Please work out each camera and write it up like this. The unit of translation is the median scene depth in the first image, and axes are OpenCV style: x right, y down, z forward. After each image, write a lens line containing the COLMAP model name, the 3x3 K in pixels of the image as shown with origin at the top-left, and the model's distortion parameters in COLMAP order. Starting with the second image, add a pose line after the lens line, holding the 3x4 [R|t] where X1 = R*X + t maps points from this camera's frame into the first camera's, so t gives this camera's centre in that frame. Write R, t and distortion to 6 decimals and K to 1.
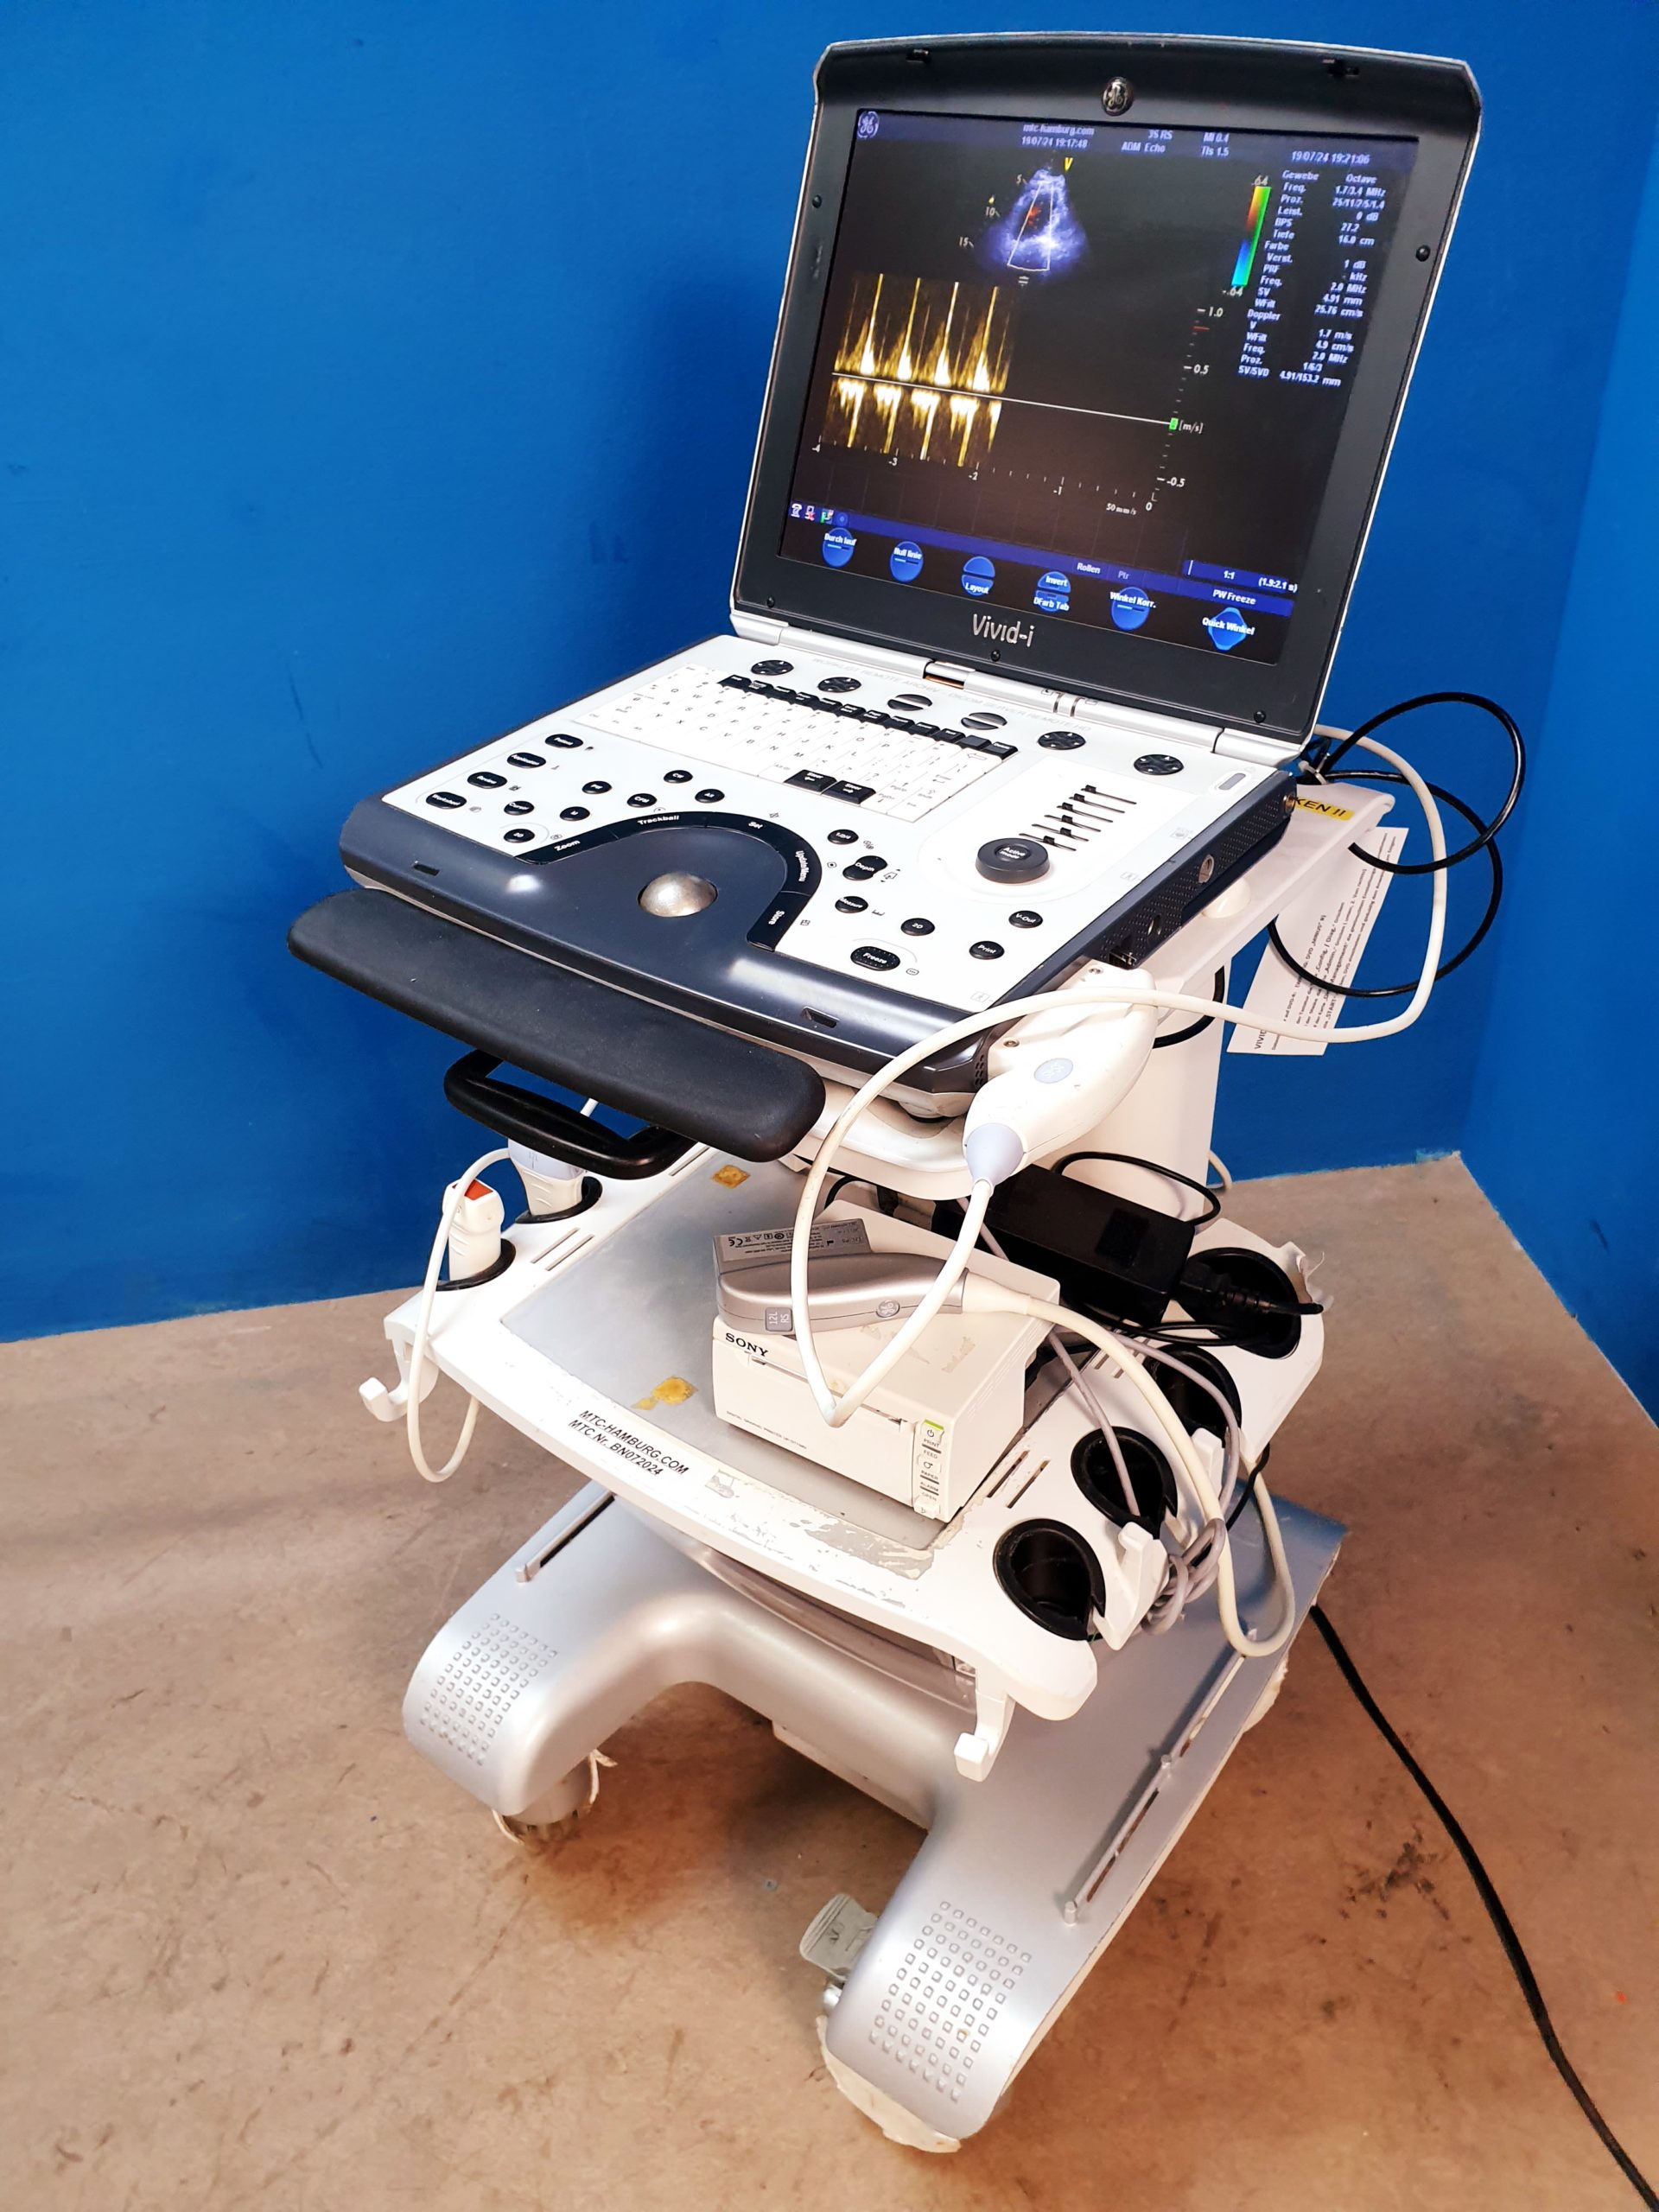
lens RADIAL K [[1770.9, 0, 843.4], [0, 1770.9, 1099.1], [0, 0, 1]] dist [-0.043205, 0.120201]
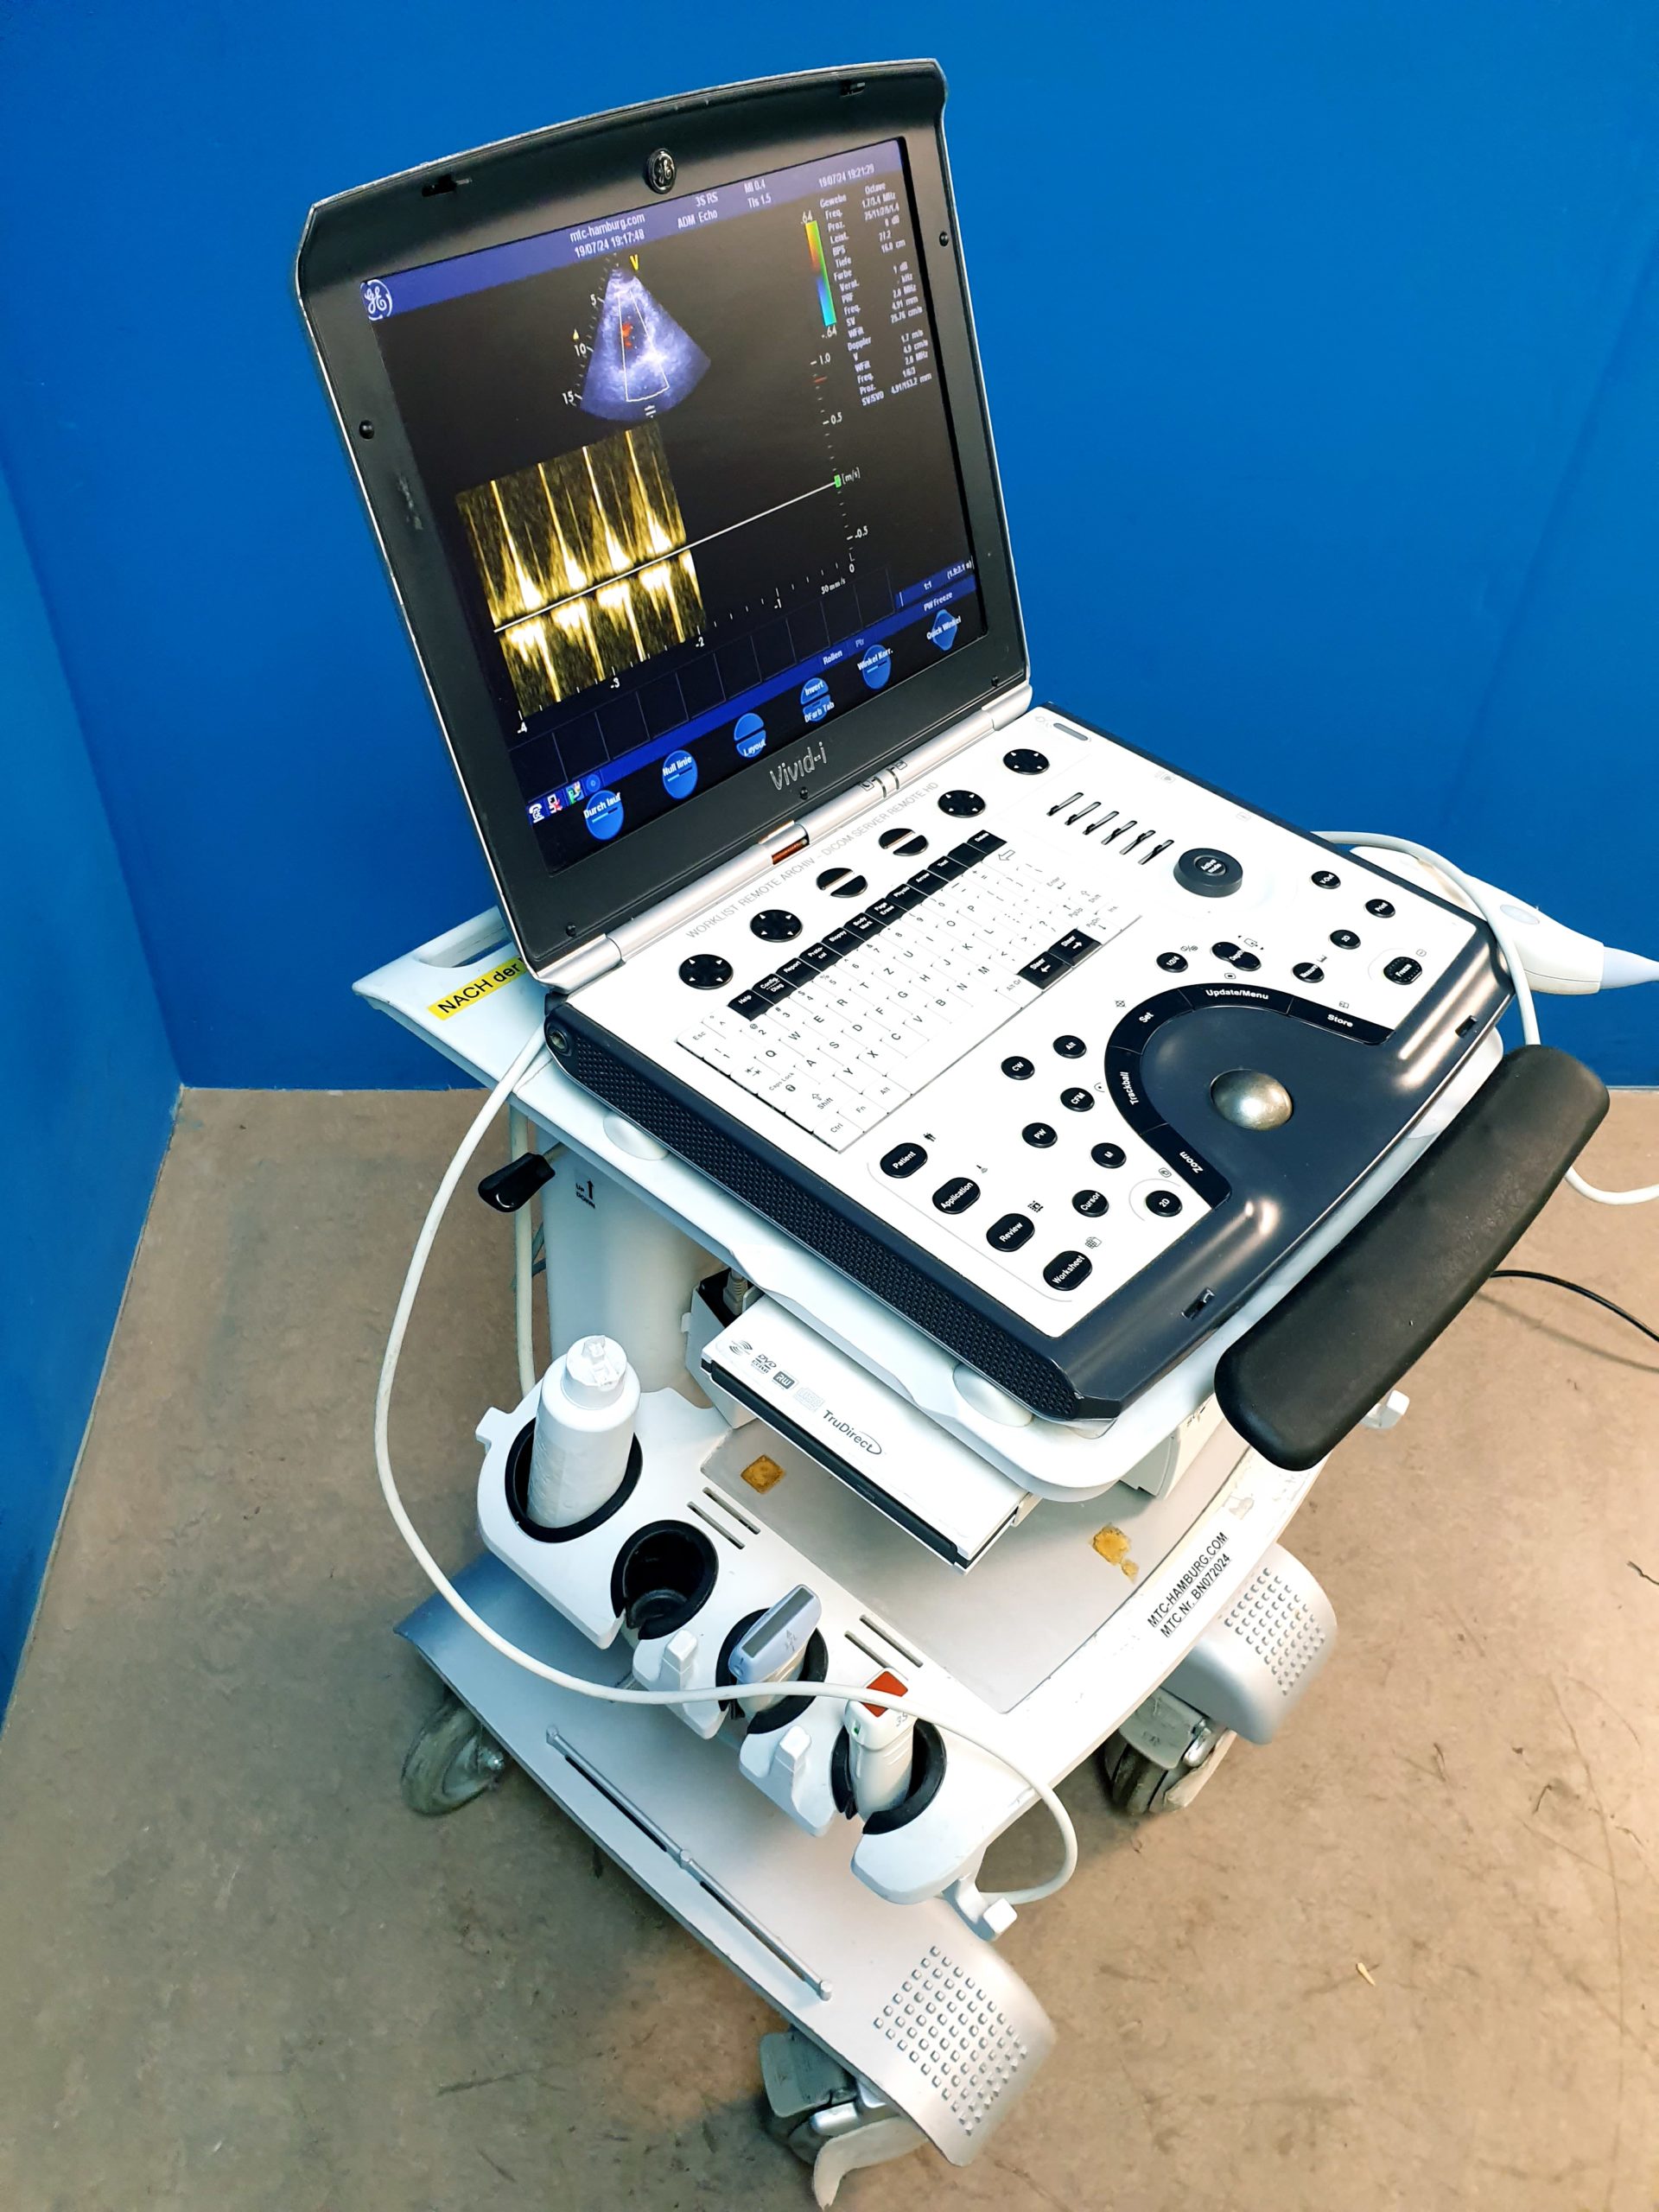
lens RADIAL K [[1709.5, 0, 814.5], [0, 1709.5, 1121.0], [0, 0, 1]] dist [0.003350, 0.008871]
pose [[0.077638, -0.675218, 0.733521, -0.621033], [0.517102, 0.656313, 0.549416, -0.573810], [-0.852395, 0.336650, 0.400112, 0.647892]]
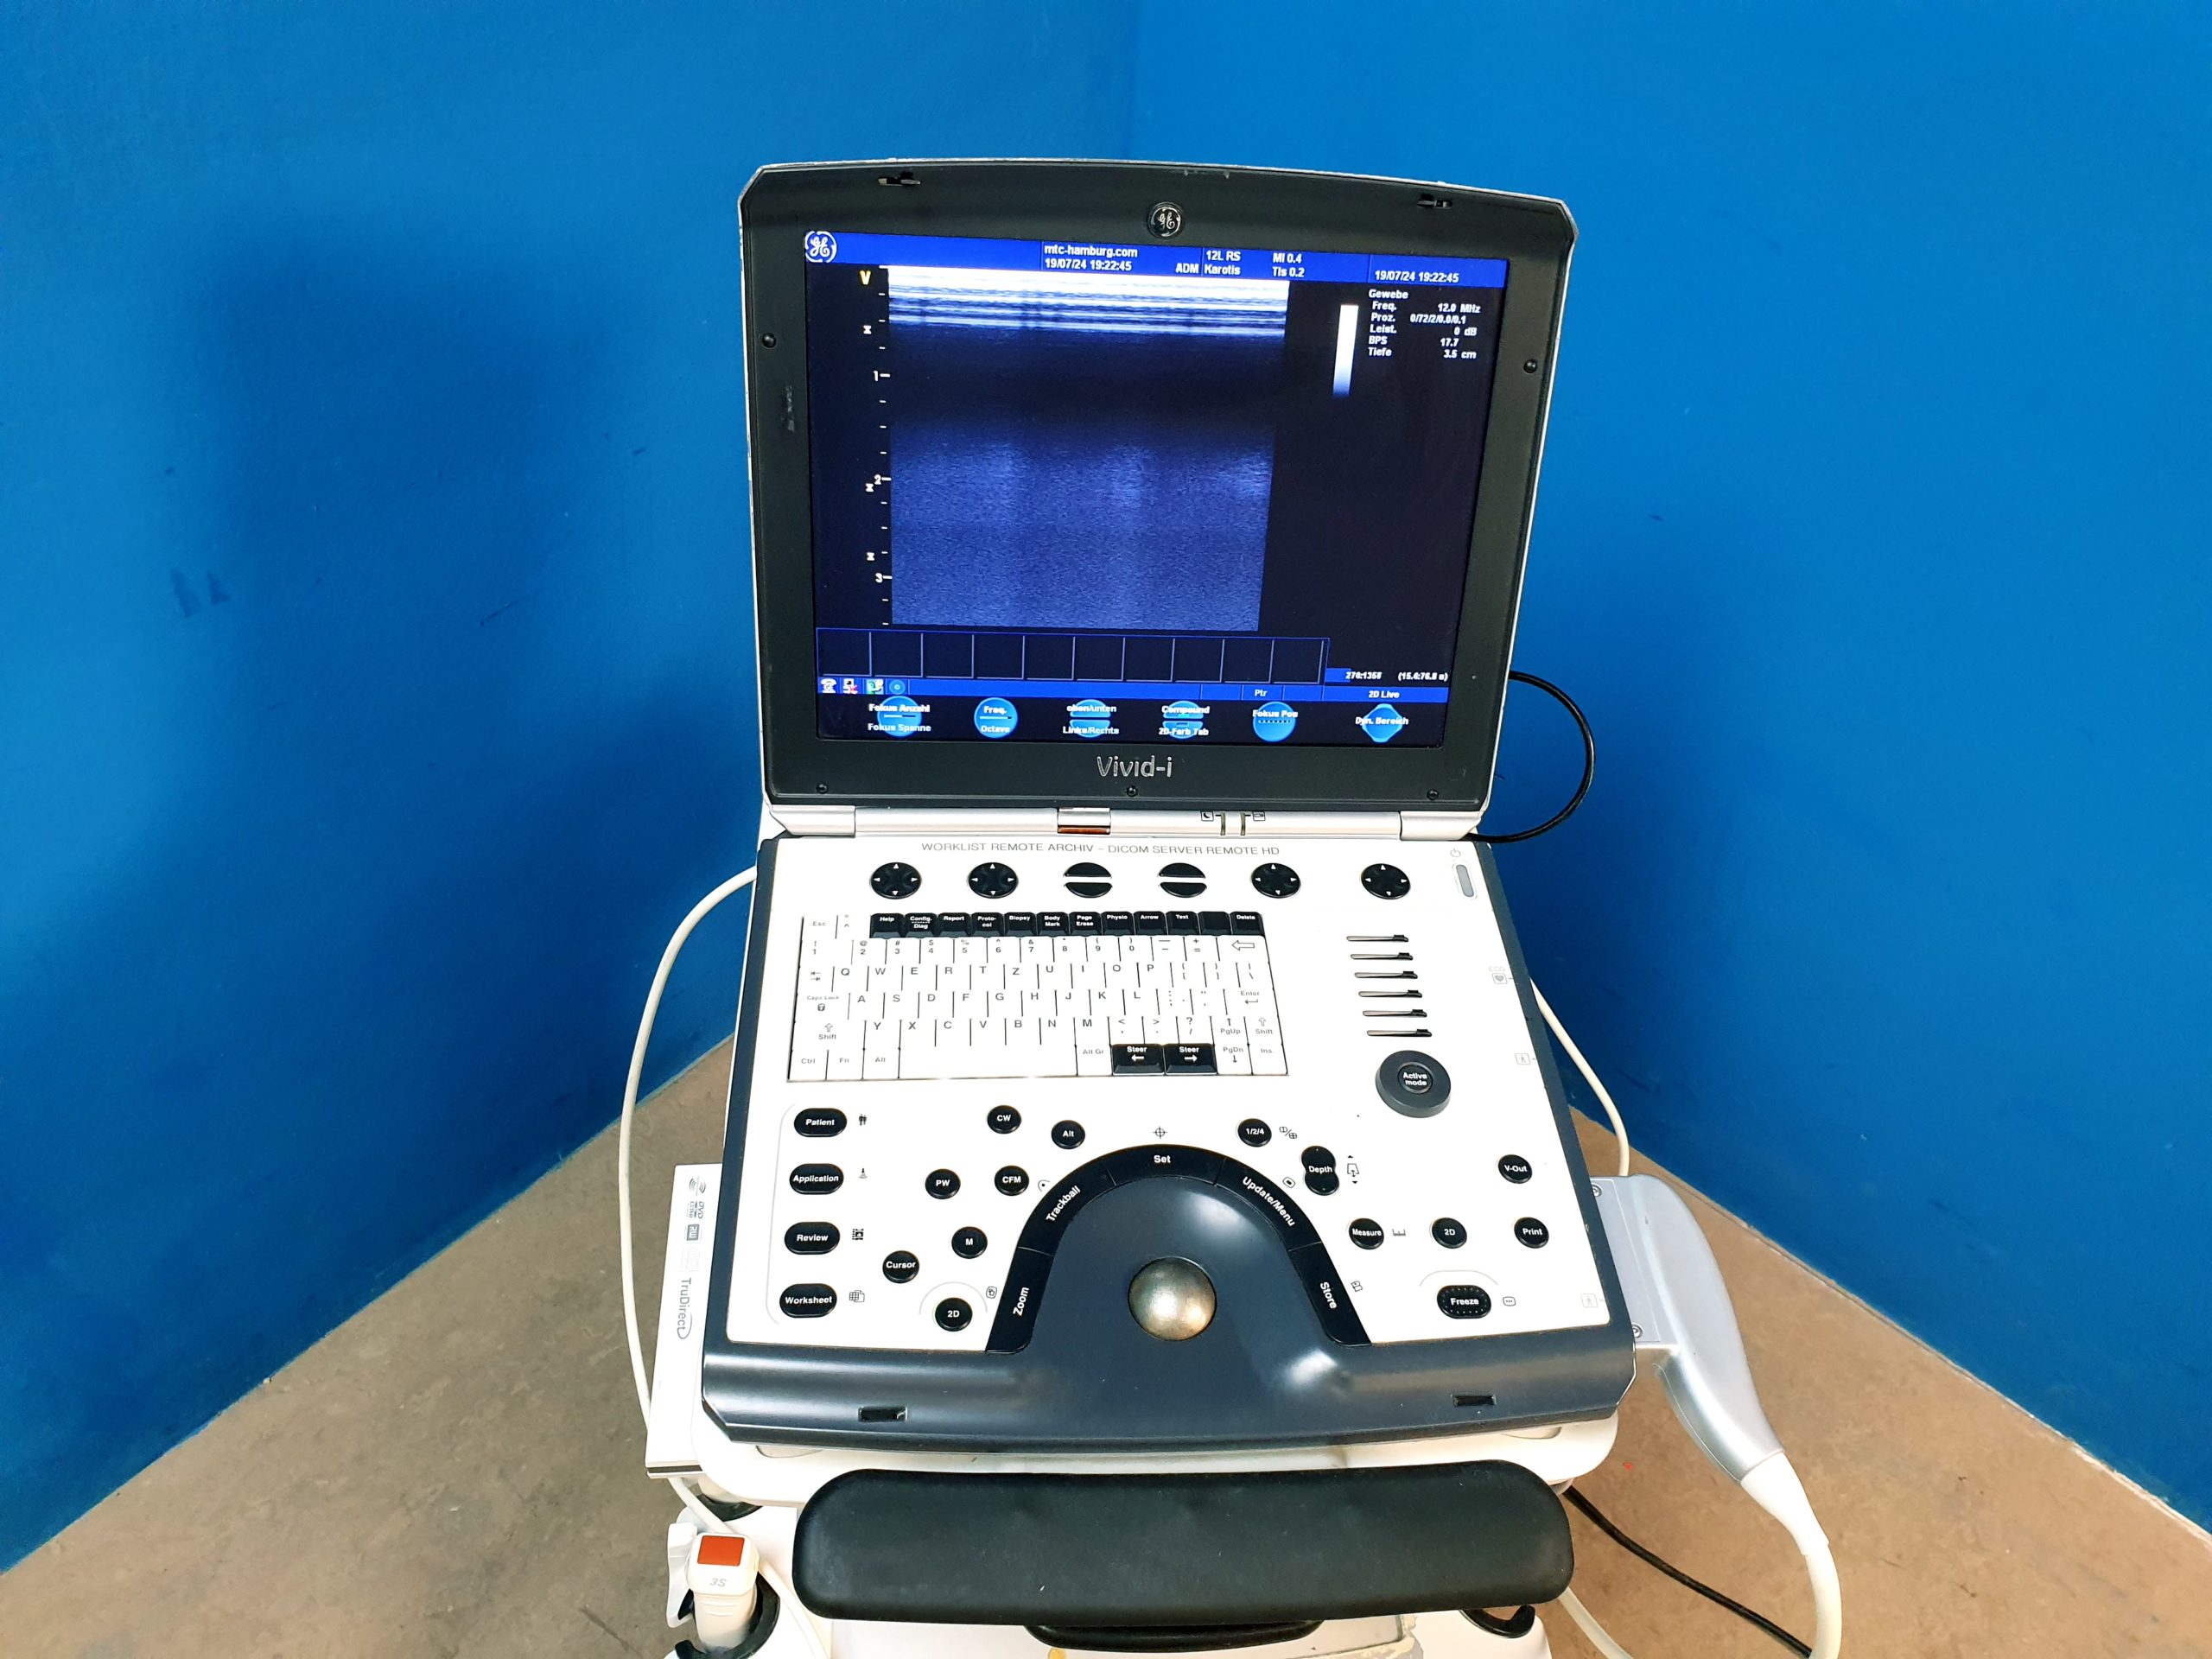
lens RADIAL K [[1644.1, 0, 1104.2], [0, 1644.1, 799.5], [0, 0, 1]] dist [0.170552, -0.264606]
pose [[0.759699, -0.394760, 0.516742, -0.352684], [0.293842, 0.917292, 0.268760, -0.451206], [-0.580099, -0.052336, 0.812863, 0.271329]]
